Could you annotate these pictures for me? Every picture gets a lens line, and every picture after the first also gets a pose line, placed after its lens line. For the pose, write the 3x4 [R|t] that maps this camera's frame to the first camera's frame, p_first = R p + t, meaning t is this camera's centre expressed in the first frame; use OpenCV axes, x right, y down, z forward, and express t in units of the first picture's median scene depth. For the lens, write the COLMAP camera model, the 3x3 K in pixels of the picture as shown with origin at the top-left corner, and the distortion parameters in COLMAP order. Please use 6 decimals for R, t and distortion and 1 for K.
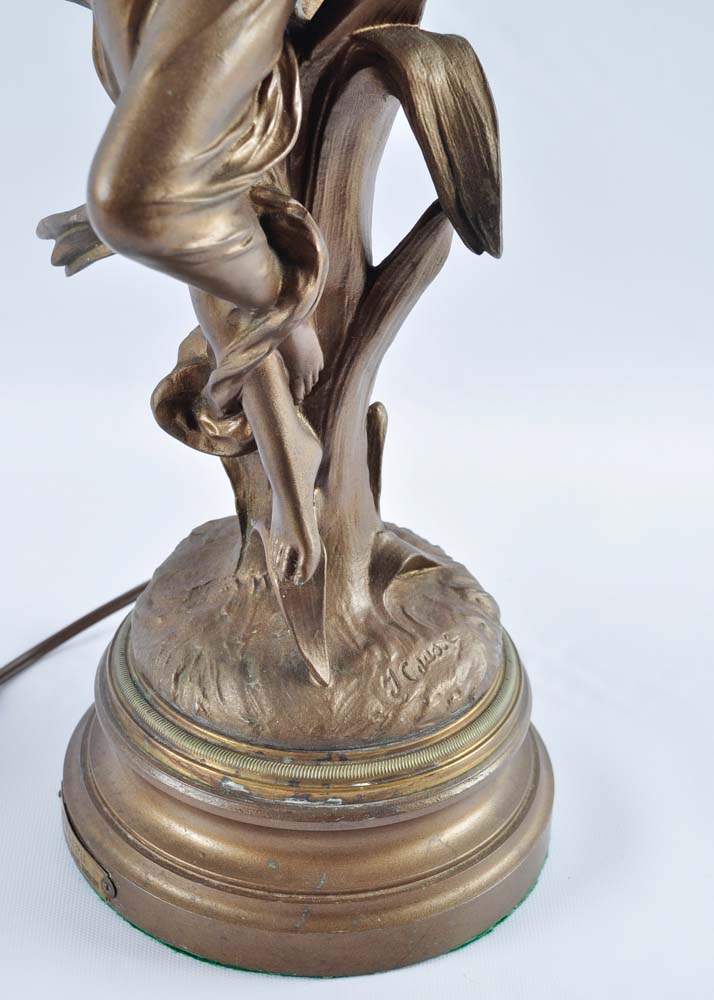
lens RADIAL K [[2020.9, 0, 357.0], [0, 2020.9, 500.0], [0, 0, 1]] dist [0.067203, 0.152442]
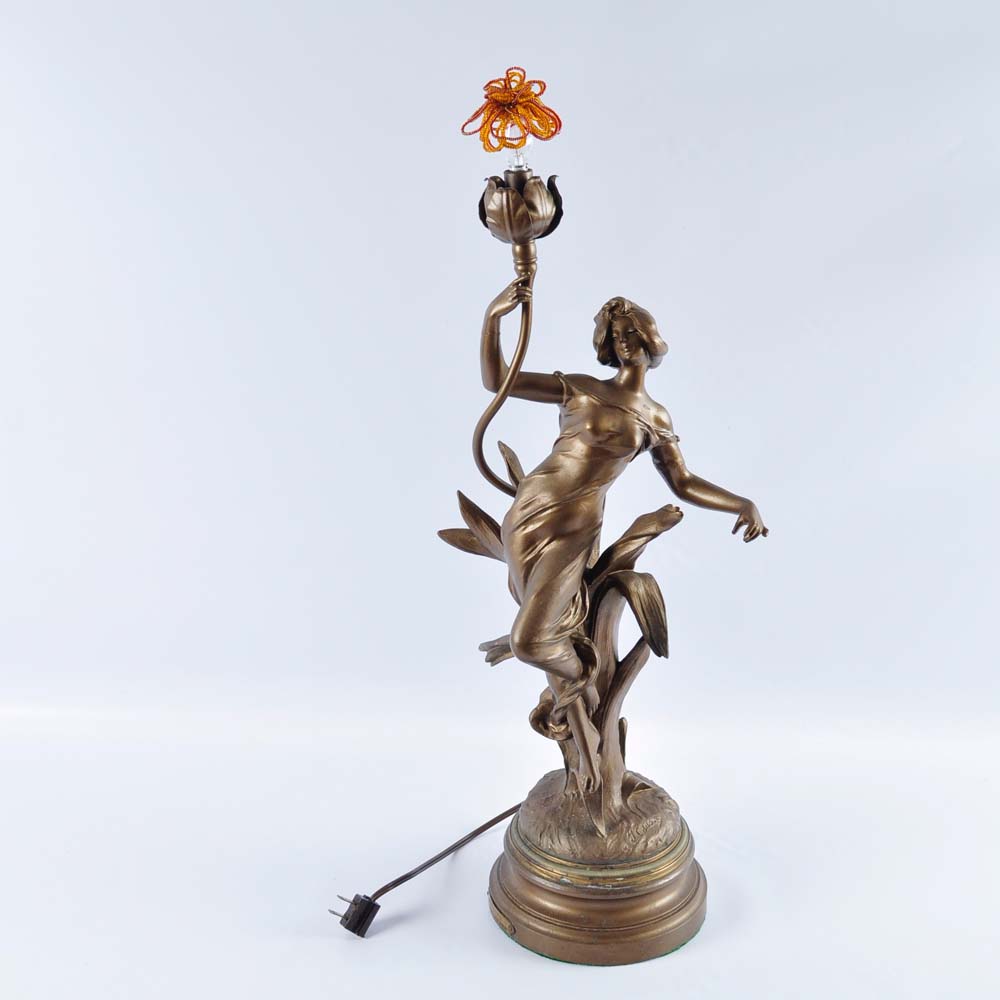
lens RADIAL K [[1426.9, 0, 500.0], [0, 1426.9, 500.0], [0, 0, 1]] dist [-0.107610, -0.010913]
pose [[0.996053, -0.028468, -0.084071, 0.016305], [0.010554, 0.978435, -0.206284, 0.052285], [0.088131, 0.204583, 0.974874, -0.803641]]
